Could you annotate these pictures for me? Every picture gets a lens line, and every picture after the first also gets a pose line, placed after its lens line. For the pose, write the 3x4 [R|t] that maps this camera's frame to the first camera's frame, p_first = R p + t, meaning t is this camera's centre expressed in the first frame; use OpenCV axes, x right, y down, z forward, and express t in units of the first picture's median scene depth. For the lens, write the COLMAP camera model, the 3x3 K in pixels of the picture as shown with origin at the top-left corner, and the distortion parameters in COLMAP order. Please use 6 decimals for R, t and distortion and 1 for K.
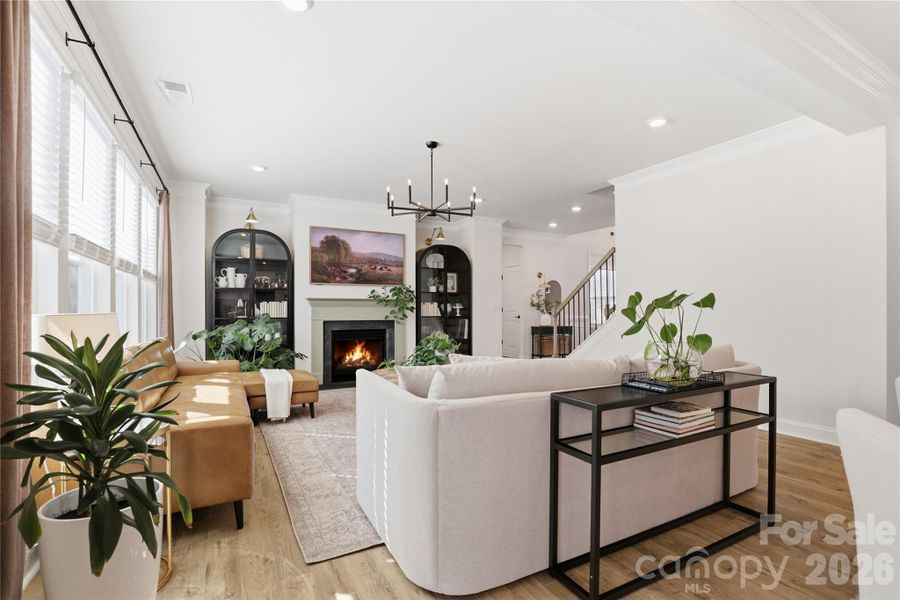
lens RADIAL K [[423.2, 0, 460.1], [0, 423.2, 308.2], [0, 0, 1]] dist [-0.023867, 0.001770]
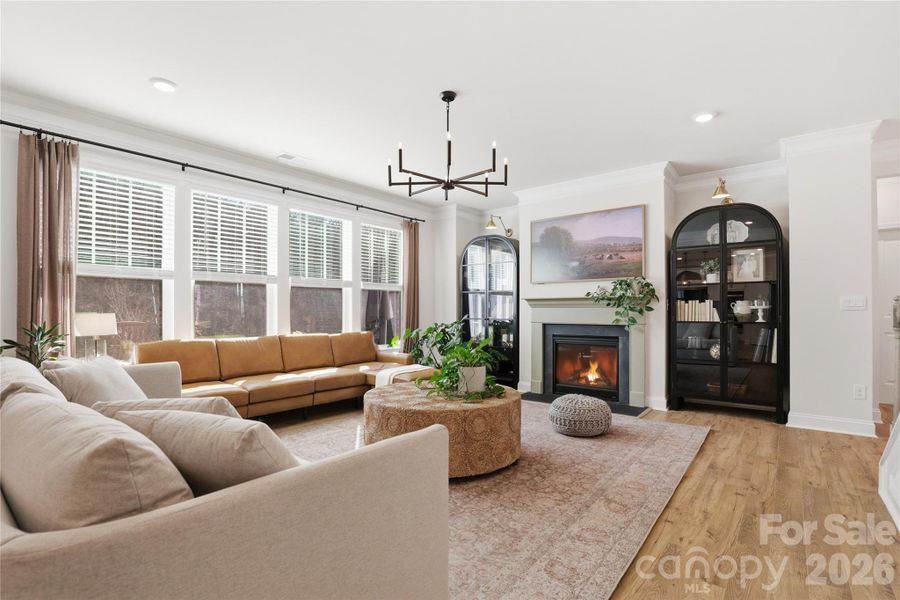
lens RADIAL K [[423.2, 0, 460.1], [0, 423.2, 308.2], [0, 0, 1]] dist [-0.023867, 0.001770]
pose [[0.391321, -0.001789, -0.920252, 0.409818], [0.003712, 0.999993, -0.000365, -0.002204], [0.920247, -0.003273, 0.391325, 0.452194]]
